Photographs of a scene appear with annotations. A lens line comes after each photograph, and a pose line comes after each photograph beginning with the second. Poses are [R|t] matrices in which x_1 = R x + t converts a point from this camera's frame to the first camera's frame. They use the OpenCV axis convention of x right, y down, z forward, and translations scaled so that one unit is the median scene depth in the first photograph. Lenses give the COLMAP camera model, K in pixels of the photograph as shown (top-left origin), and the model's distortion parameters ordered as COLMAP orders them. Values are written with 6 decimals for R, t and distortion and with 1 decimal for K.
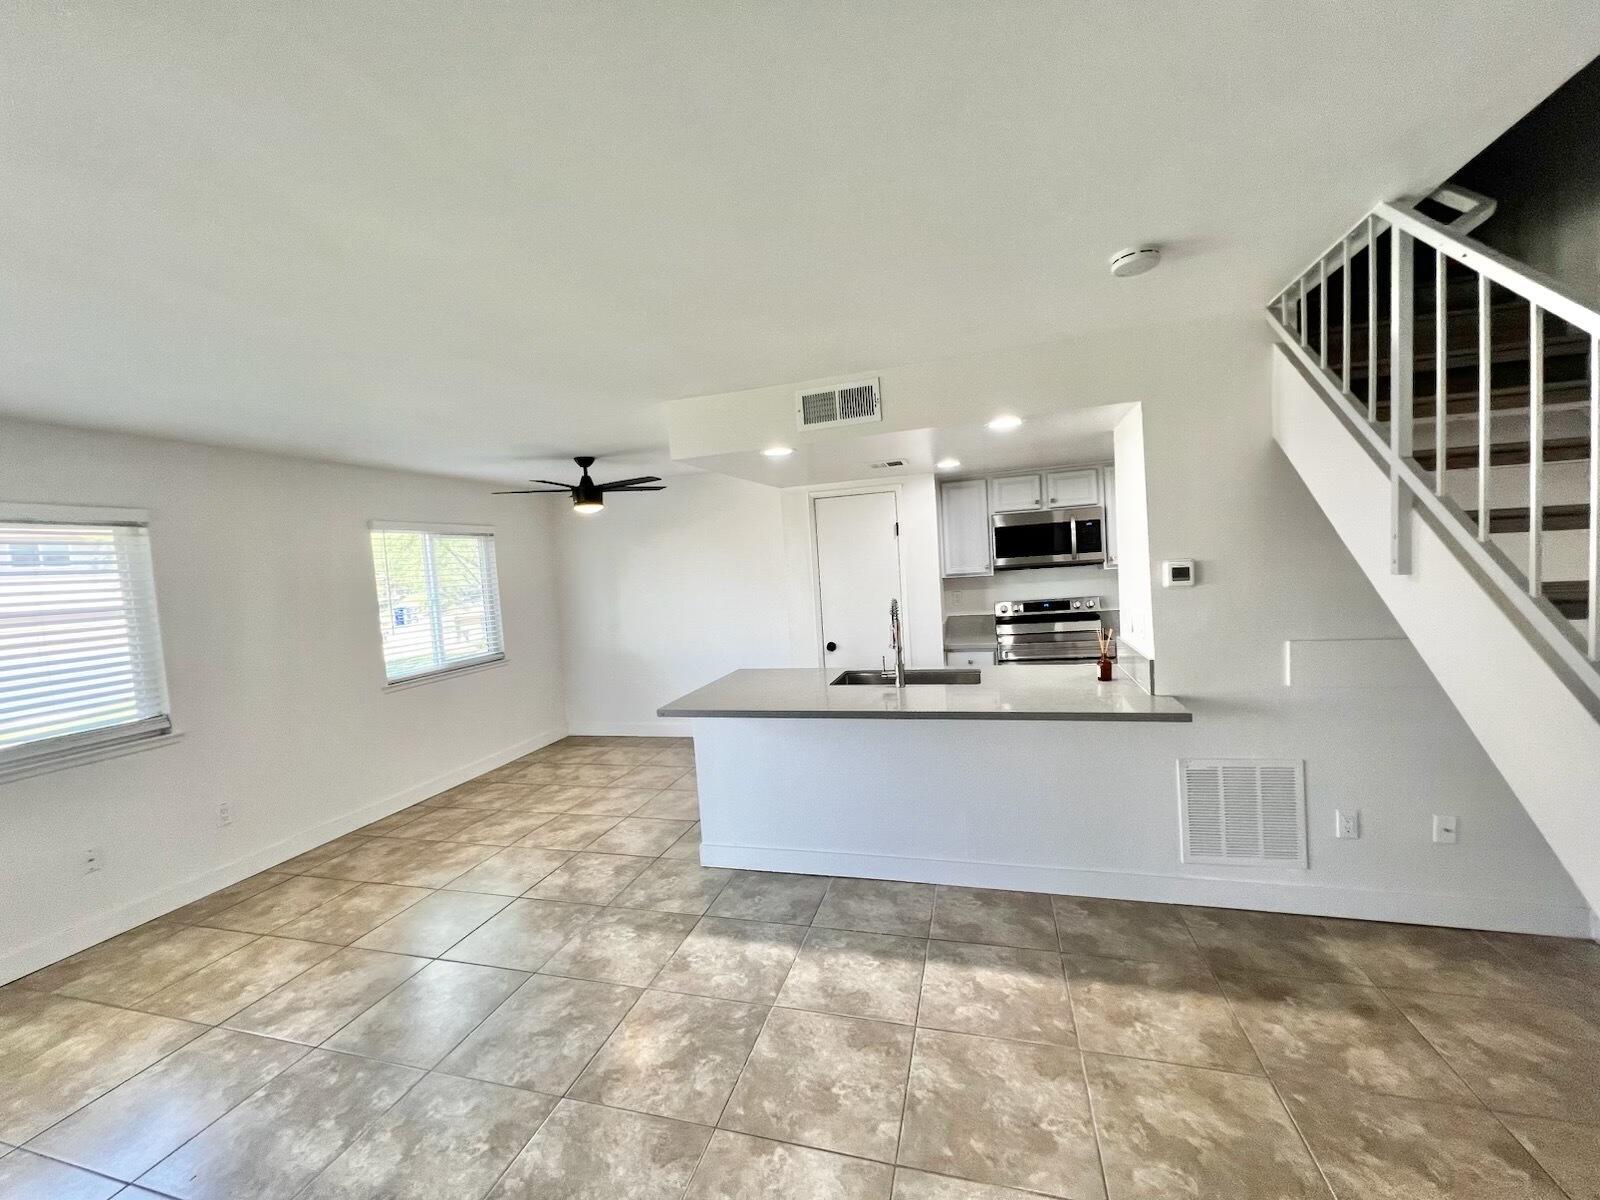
lens RADIAL K [[638.6, 0, 796.8], [0, 638.6, 598.4], [0, 0, 1]] dist [-0.002077, 0.000796]
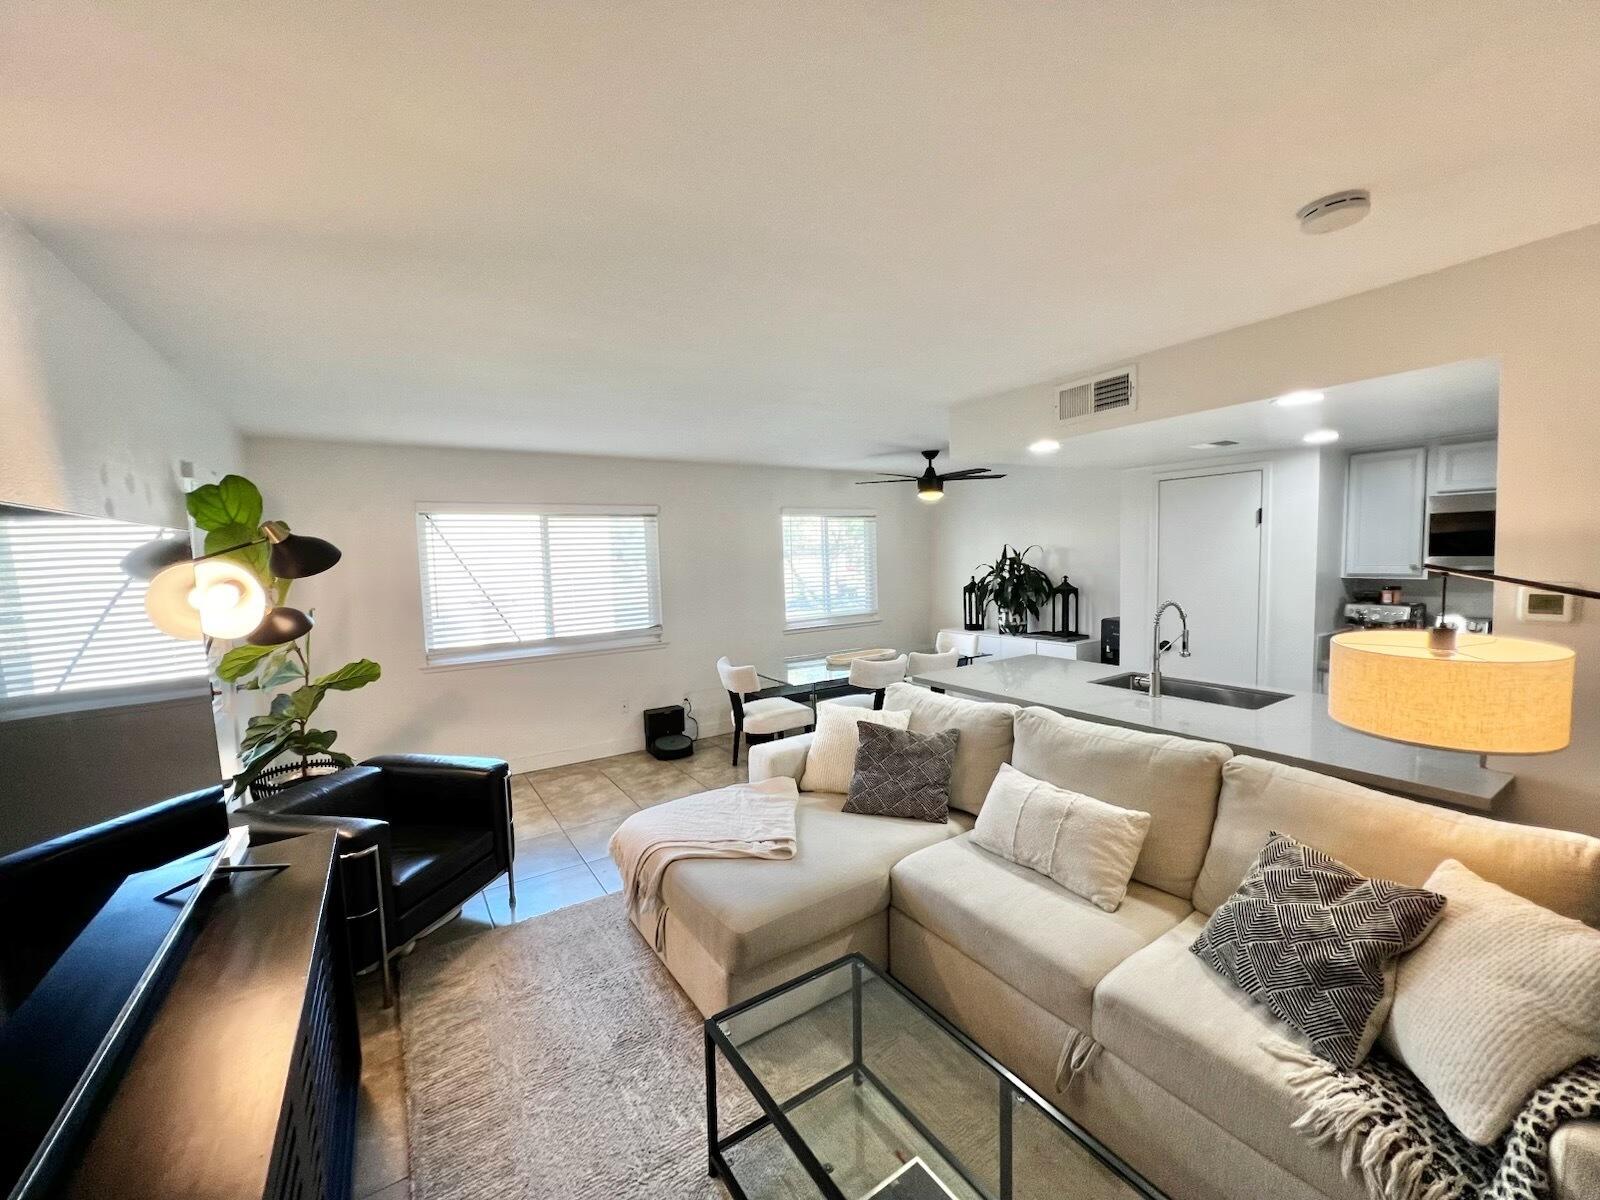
lens RADIAL K [[638.6, 0, 796.8], [0, 638.6, 598.4], [0, 0, 1]] dist [-0.002077, 0.000796]
pose [[0.761521, 0.088255, -0.642103, 0.240595], [-0.055893, 0.995937, 0.070601, -0.026396], [0.645726, -0.017875, 0.763360, -0.025313]]
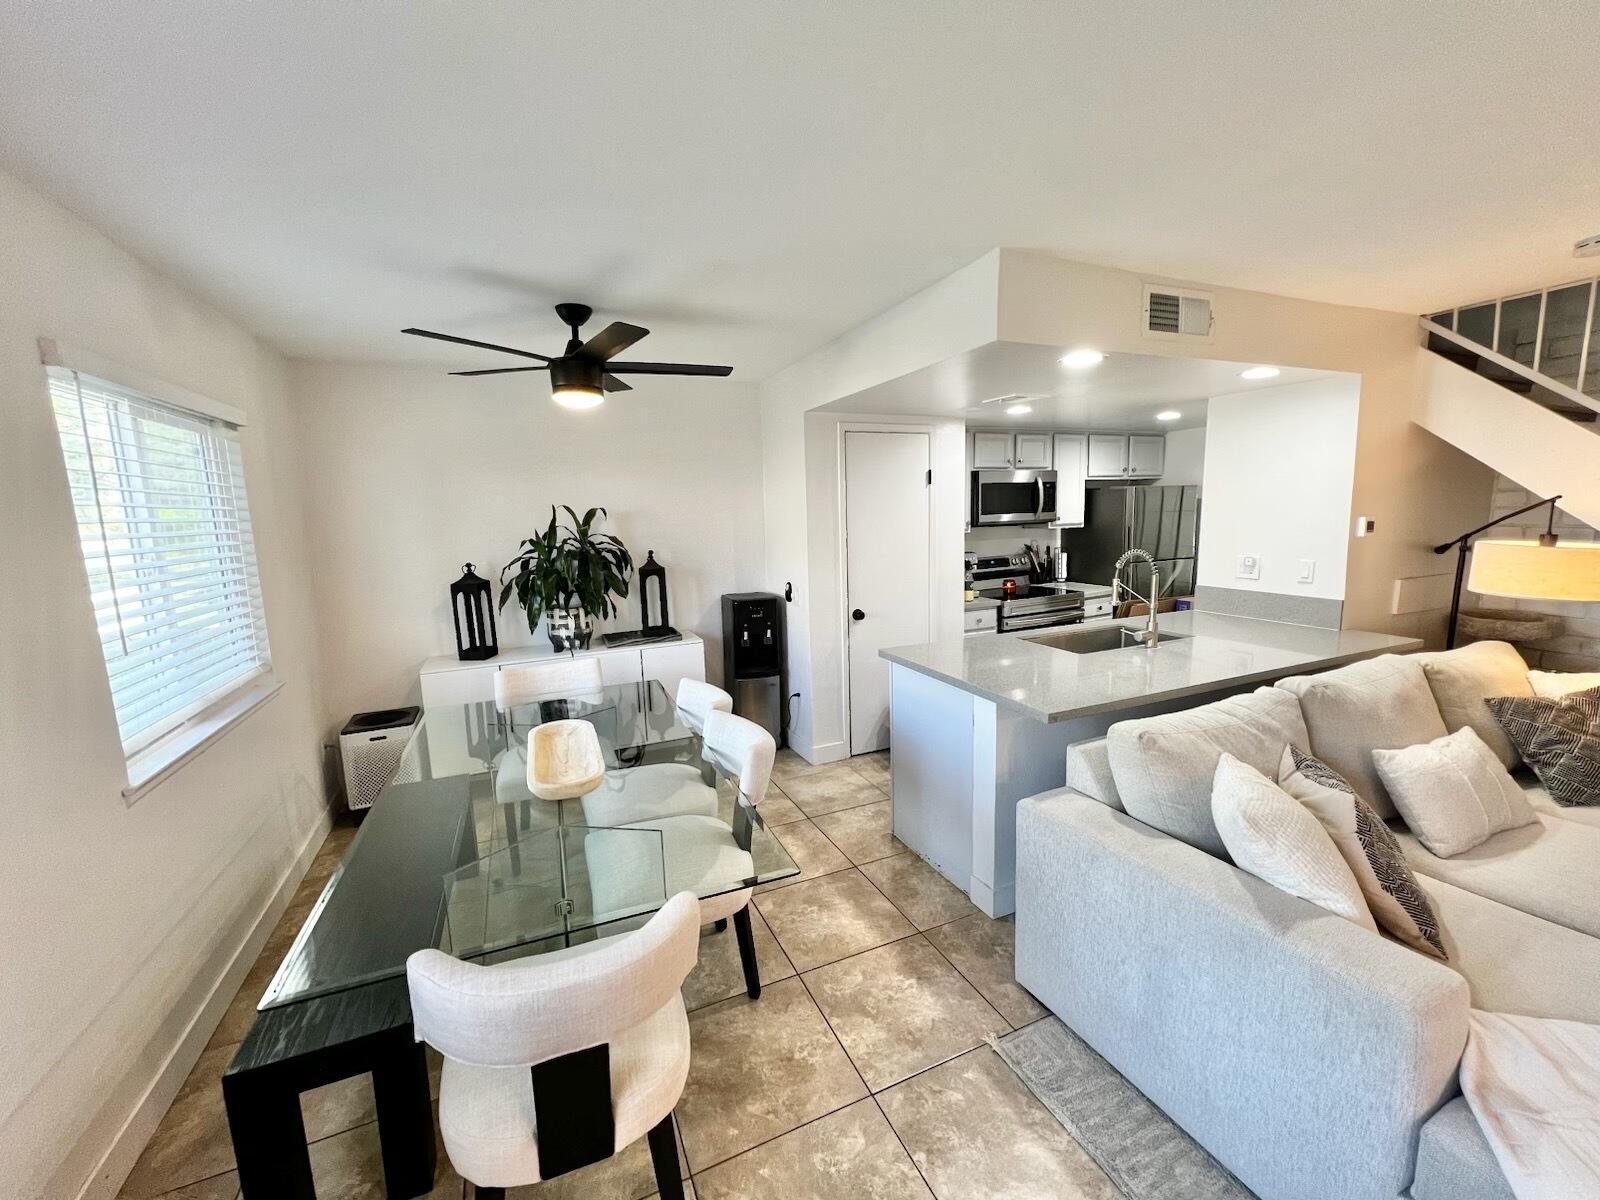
lens RADIAL K [[638.6, 0, 796.8], [0, 638.6, 598.4], [0, 0, 1]] dist [-0.002077, 0.000796]
pose [[0.764611, -0.045689, 0.642871, -0.559896], [0.014108, 0.998432, 0.054179, 0.008874], [-0.644338, -0.032356, 0.764056, 0.436155]]
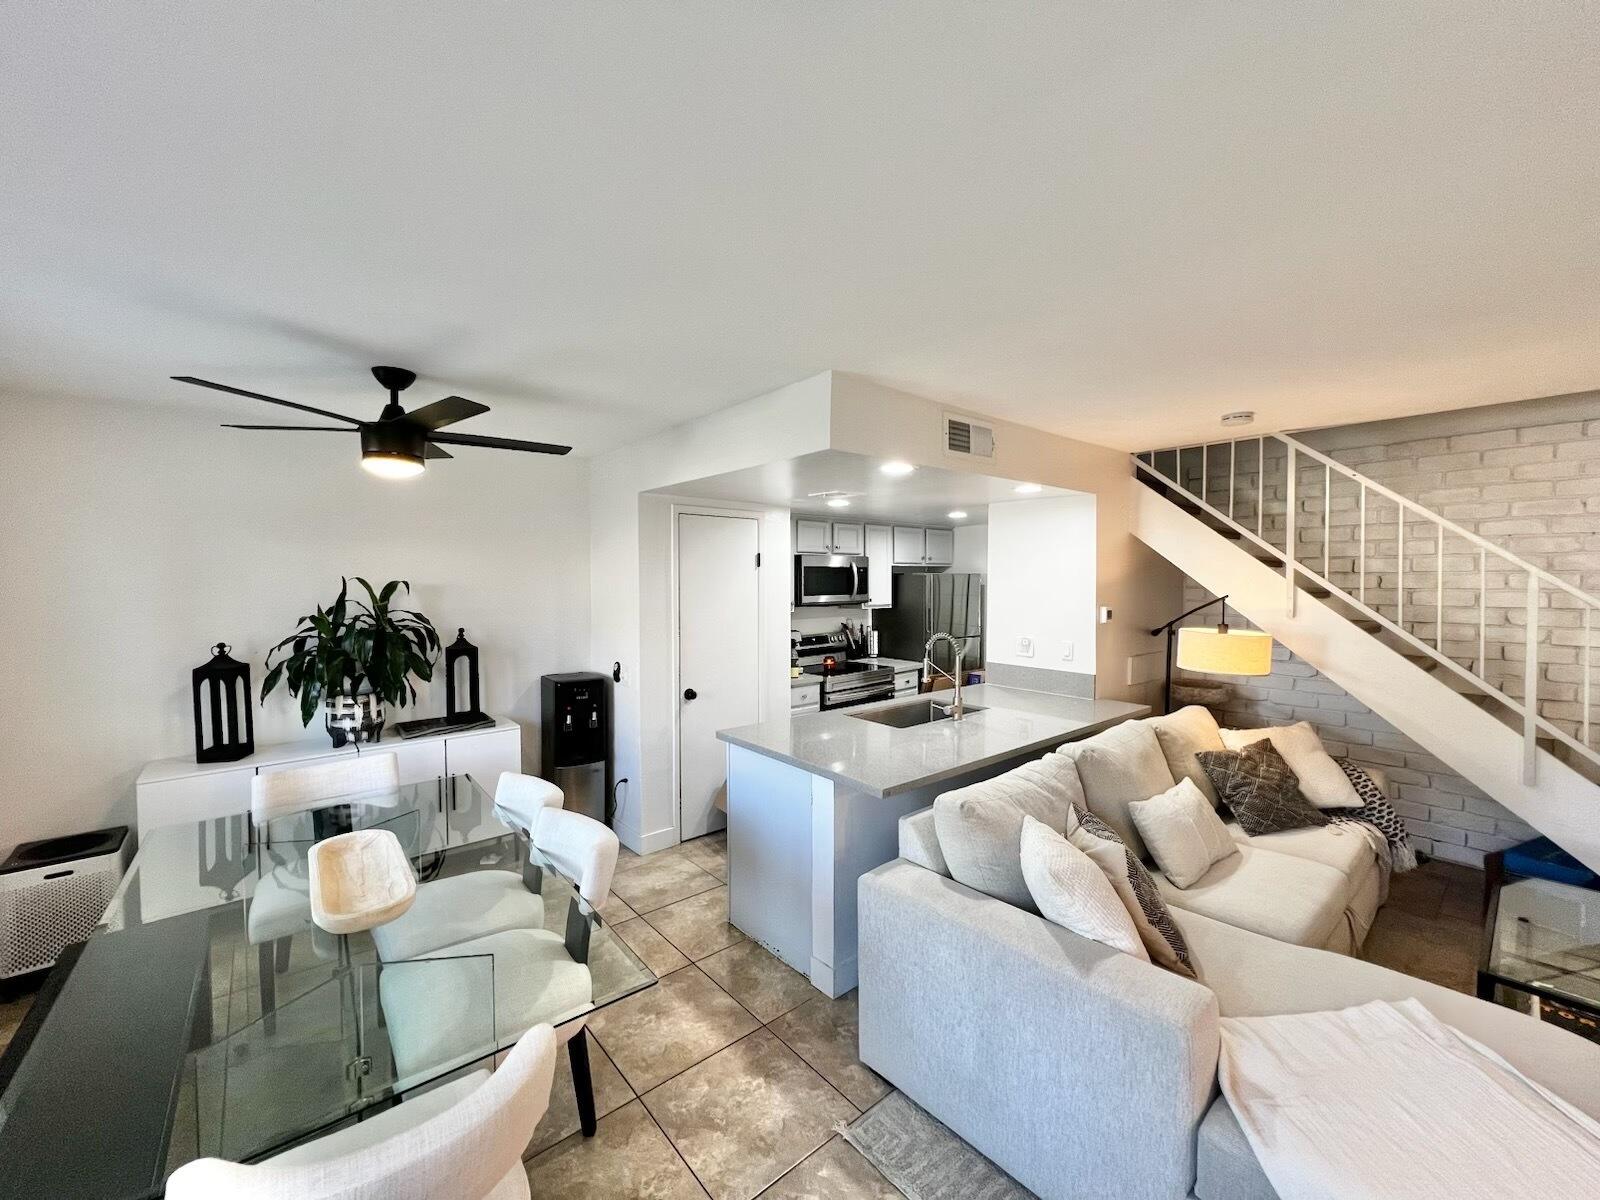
lens RADIAL K [[638.6, 0, 796.8], [0, 638.6, 598.4], [0, 0, 1]] dist [-0.002077, 0.000796]
pose [[0.548835, 0.038800, 0.835030, -0.585061], [0.009956, 0.998548, -0.052942, -0.002836], [-0.835871, 0.037370, 0.547652, 0.446486]]
